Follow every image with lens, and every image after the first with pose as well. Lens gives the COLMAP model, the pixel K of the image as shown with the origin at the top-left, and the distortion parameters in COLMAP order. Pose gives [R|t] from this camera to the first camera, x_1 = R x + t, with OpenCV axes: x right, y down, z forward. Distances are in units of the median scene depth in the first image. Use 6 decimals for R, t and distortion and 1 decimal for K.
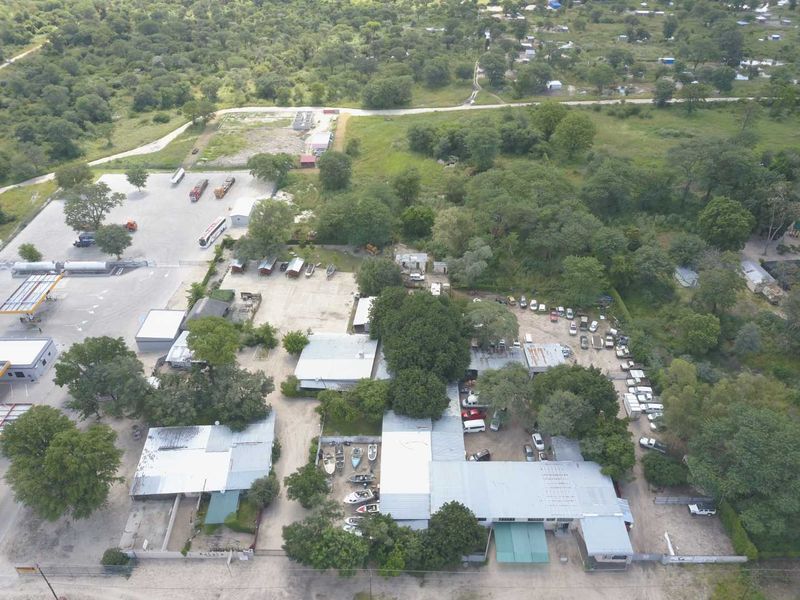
lens RADIAL K [[598.9, 0, 400.0], [0, 598.9, 300.0], [0, 0, 1]] dist [-0.001585, -0.011504]
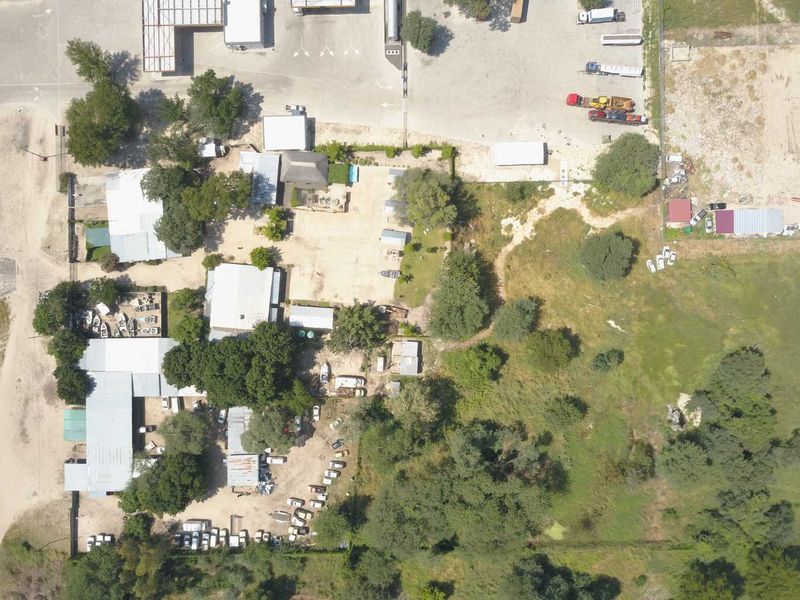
lens RADIAL K [[583.1, 0, 400.0], [0, 583.1, 300.0], [0, 0, 1]] dist [-0.003154, -0.028976]
pose [[0.012517, 0.999802, 0.015437, -0.124507], [-0.580065, -0.005315, 0.814553, -1.132288], [0.814474, -0.019150, 0.579884, 0.646126]]
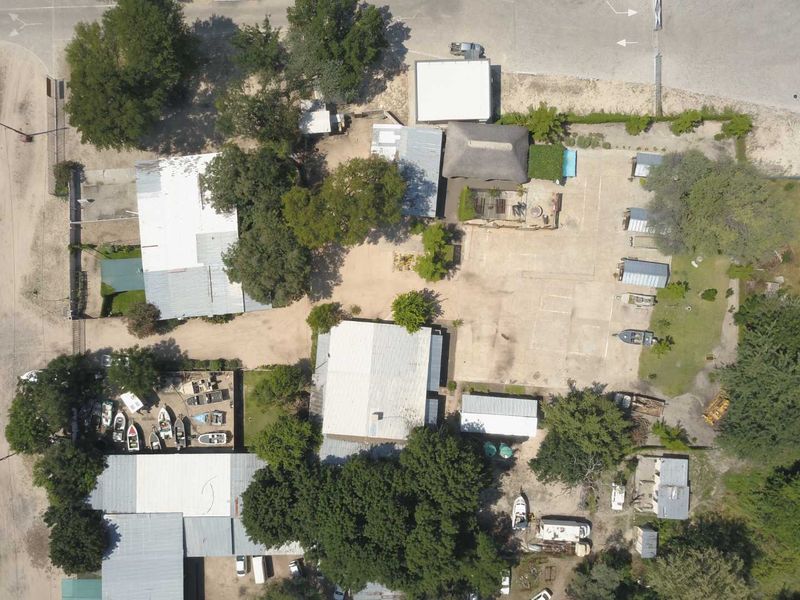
lens RADIAL K [[598.9, 0, 400.0], [0, 598.9, 300.0], [0, 0, 1]] dist [-0.001585, -0.011504]
pose [[0.014634, 0.999850, 0.009244, -0.221794], [-0.574456, 0.000840, 0.818535, -0.516017], [0.818405, -0.017289, 0.574382, 0.702845]]
